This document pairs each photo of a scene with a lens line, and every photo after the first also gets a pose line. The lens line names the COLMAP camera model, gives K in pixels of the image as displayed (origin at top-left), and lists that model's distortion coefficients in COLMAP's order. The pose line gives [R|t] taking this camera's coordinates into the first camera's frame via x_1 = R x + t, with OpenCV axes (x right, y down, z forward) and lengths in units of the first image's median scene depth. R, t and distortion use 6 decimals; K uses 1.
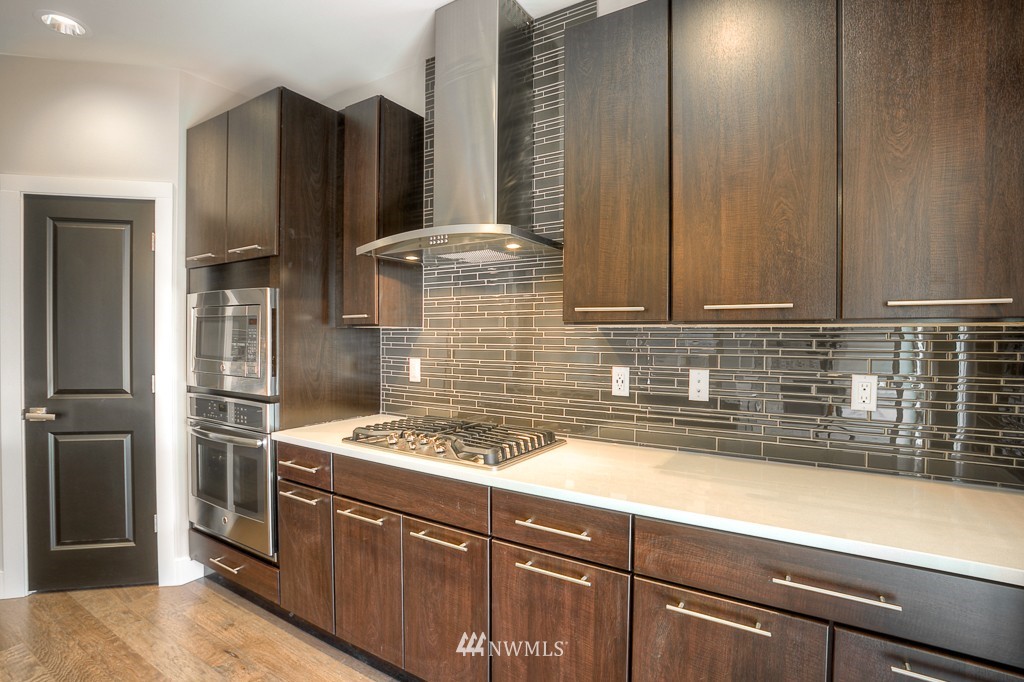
lens RADIAL K [[510.5, 0, 517.6], [0, 510.5, 341.0], [0, 0, 1]] dist [-0.040386, 0.000629]
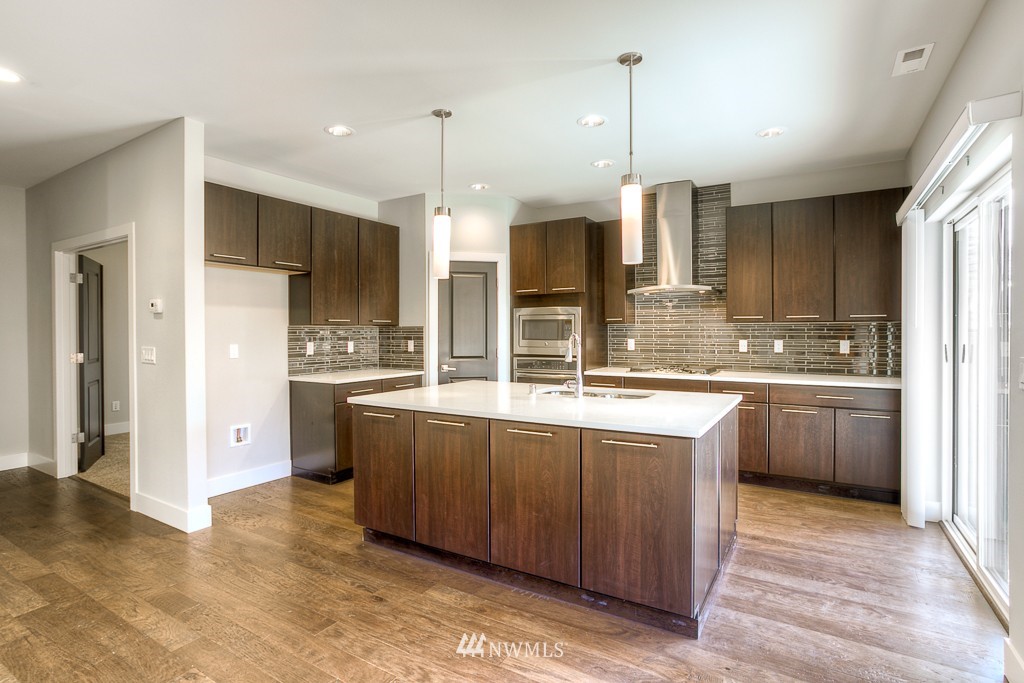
lens RADIAL K [[485.4, 0, 534.7], [0, 485.4, 330.9], [0, 0, 1]] dist [0.001197, 0.000184]
pose [[0.999714, -0.007168, 0.022801, -0.854823], [0.007403, 0.999921, -0.010202, 0.023292], [-0.022726, 0.010368, 0.999688, -1.310216]]
